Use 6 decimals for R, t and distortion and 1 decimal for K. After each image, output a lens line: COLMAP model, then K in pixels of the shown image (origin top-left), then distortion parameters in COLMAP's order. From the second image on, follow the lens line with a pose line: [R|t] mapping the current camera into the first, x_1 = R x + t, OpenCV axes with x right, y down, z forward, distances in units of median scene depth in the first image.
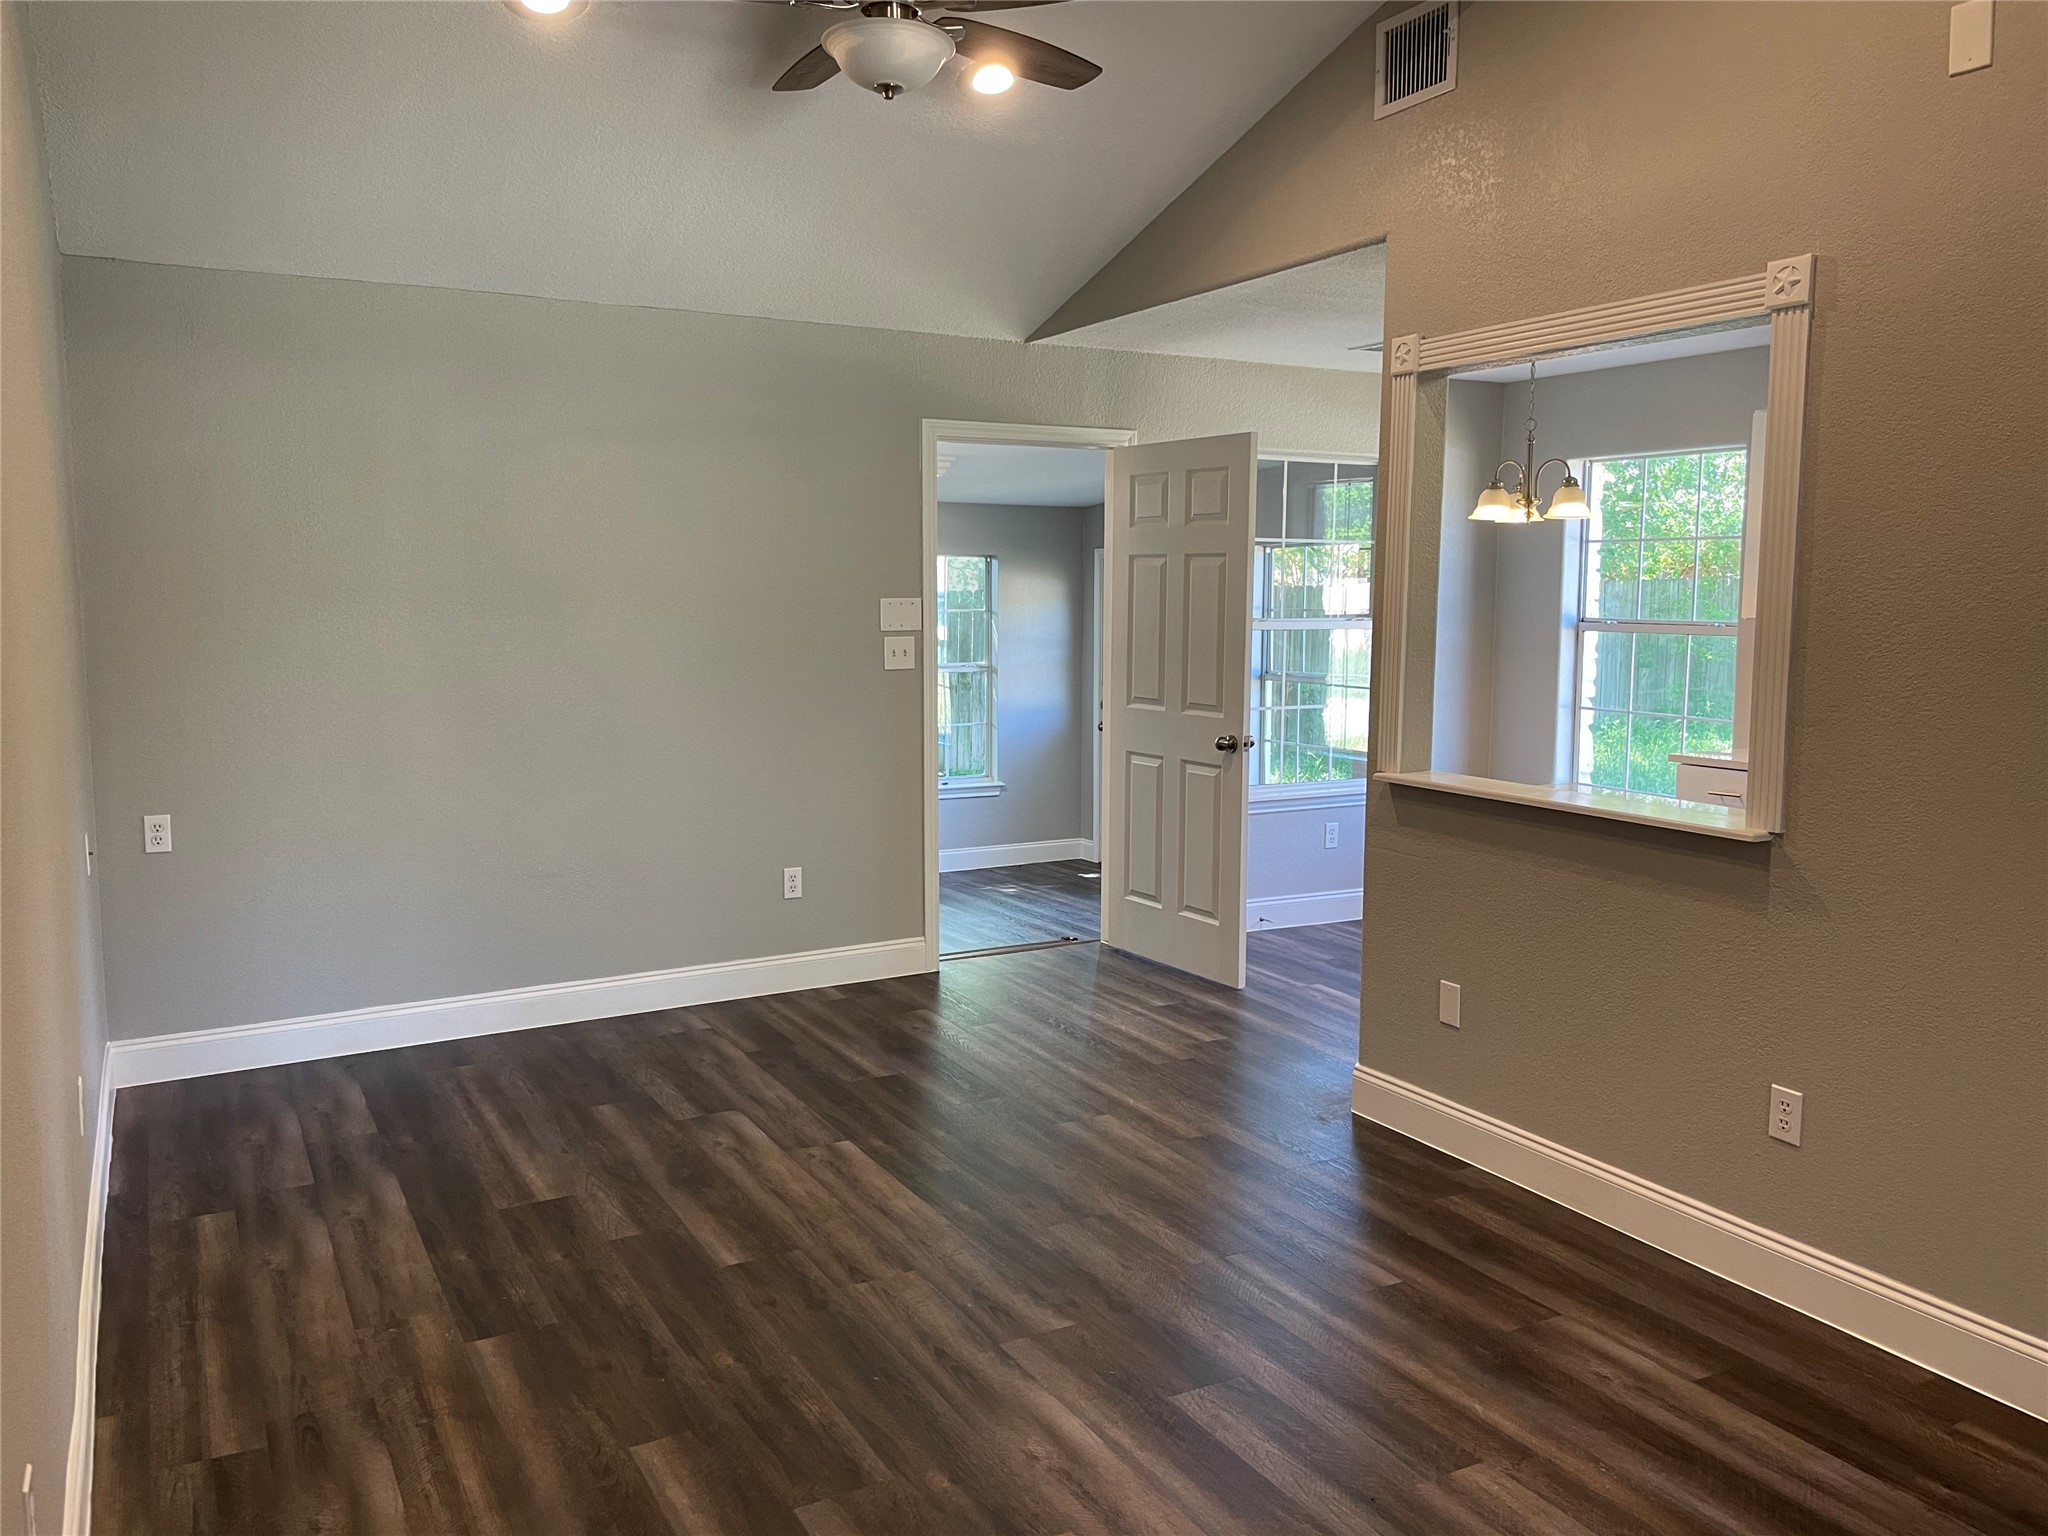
lens RADIAL K [[1541.2, 0, 1024.0], [0, 1541.2, 768.0], [0, 0, 1]] dist [0.073633, -0.082704]
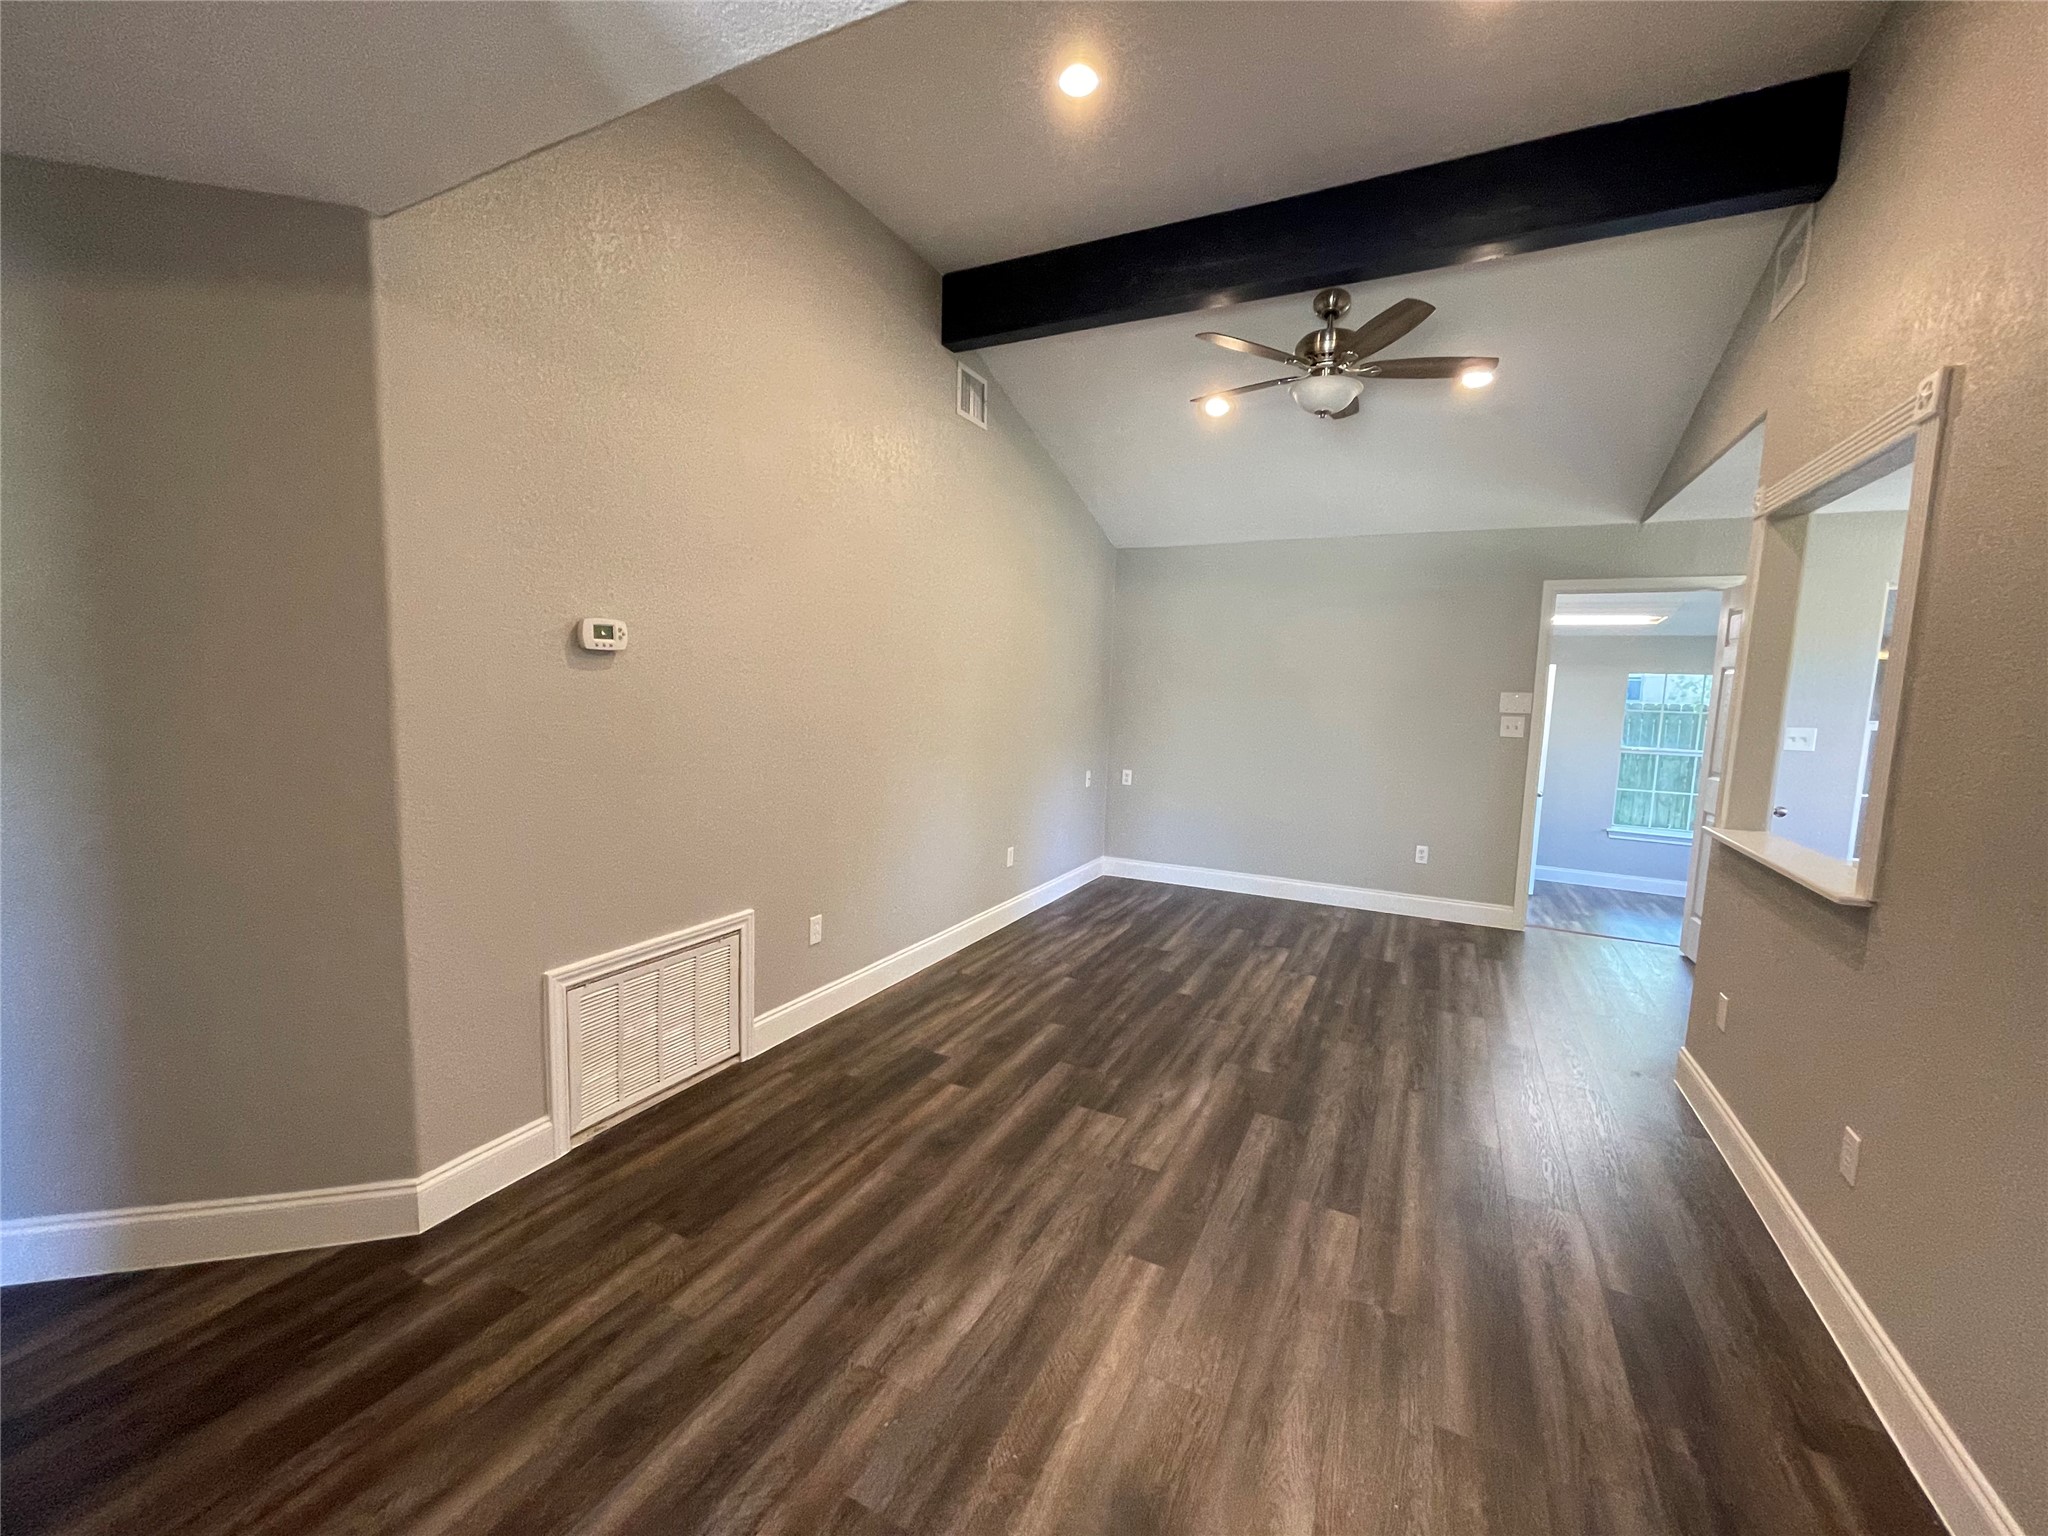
lens RADIAL K [[825.7, 0, 1024.0], [0, 825.7, 768.0], [0, 0, 1]] dist [-0.000828, 0.000083]
pose [[0.556706, 0.099009, -0.824788, 0.537724], [-0.126520, 0.991394, 0.033611, 0.004920], [0.821019, 0.085641, 0.564442, 0.152266]]
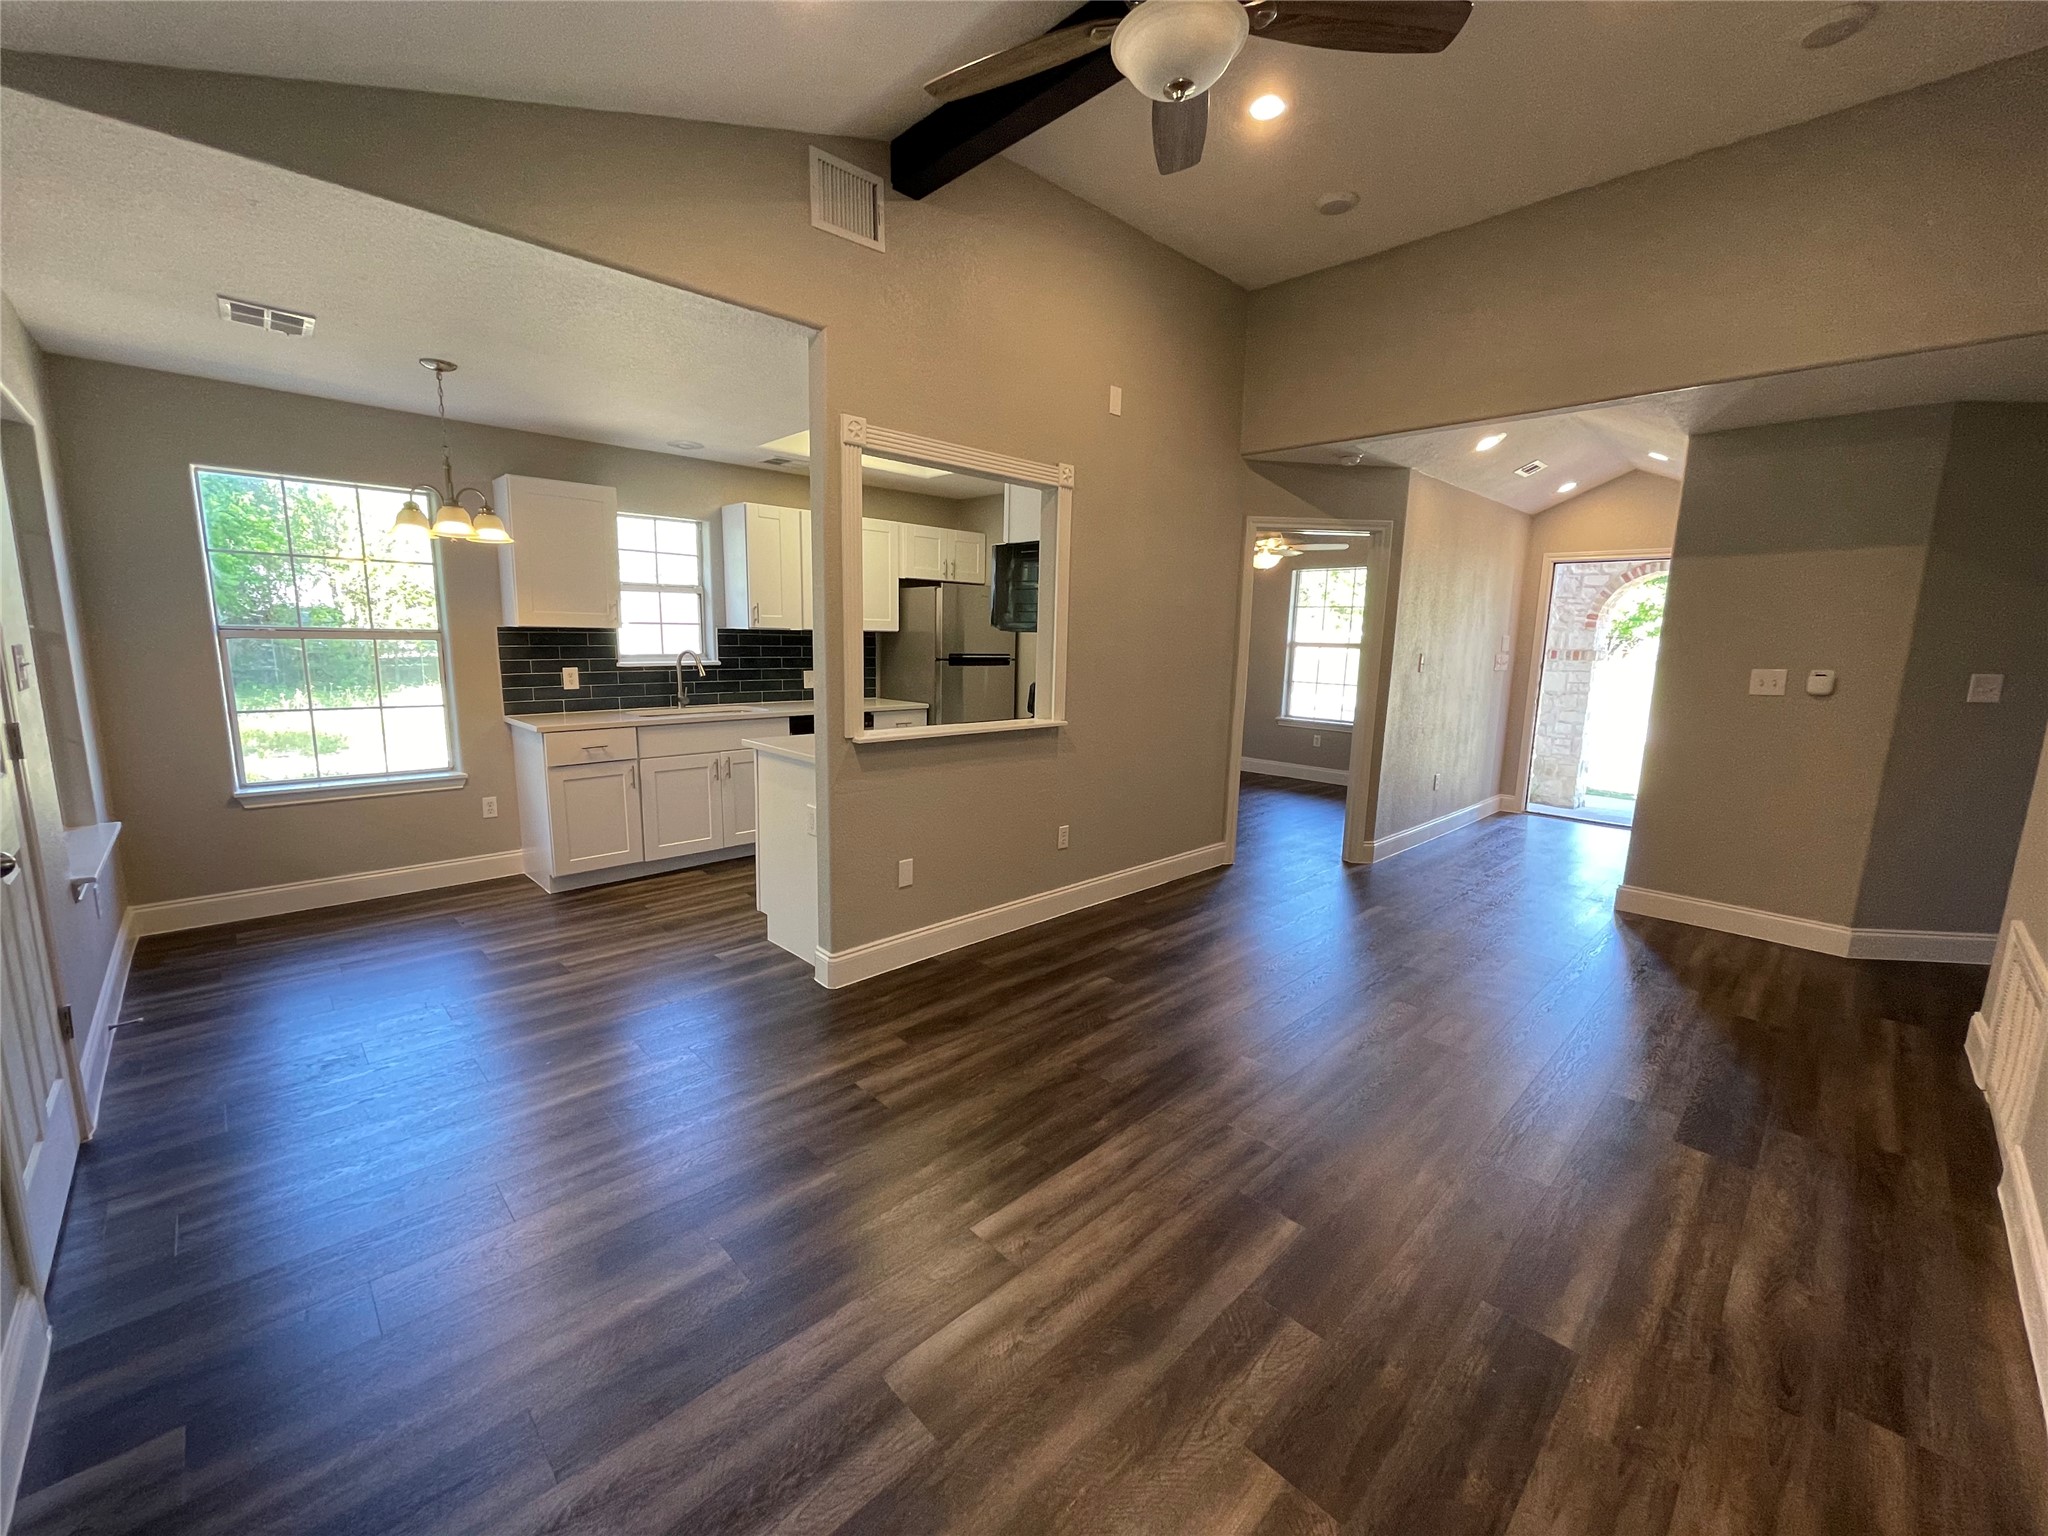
lens RADIAL K [[825.7, 0, 1024.0], [0, 825.7, 768.0], [0, 0, 1]] dist [-0.000828, 0.000083]
pose [[-0.255134, -0.169278, 0.951973, -0.585440], [0.094357, 0.975498, 0.198749, -0.116541], [-0.962291, 0.140533, -0.232910, 1.169571]]
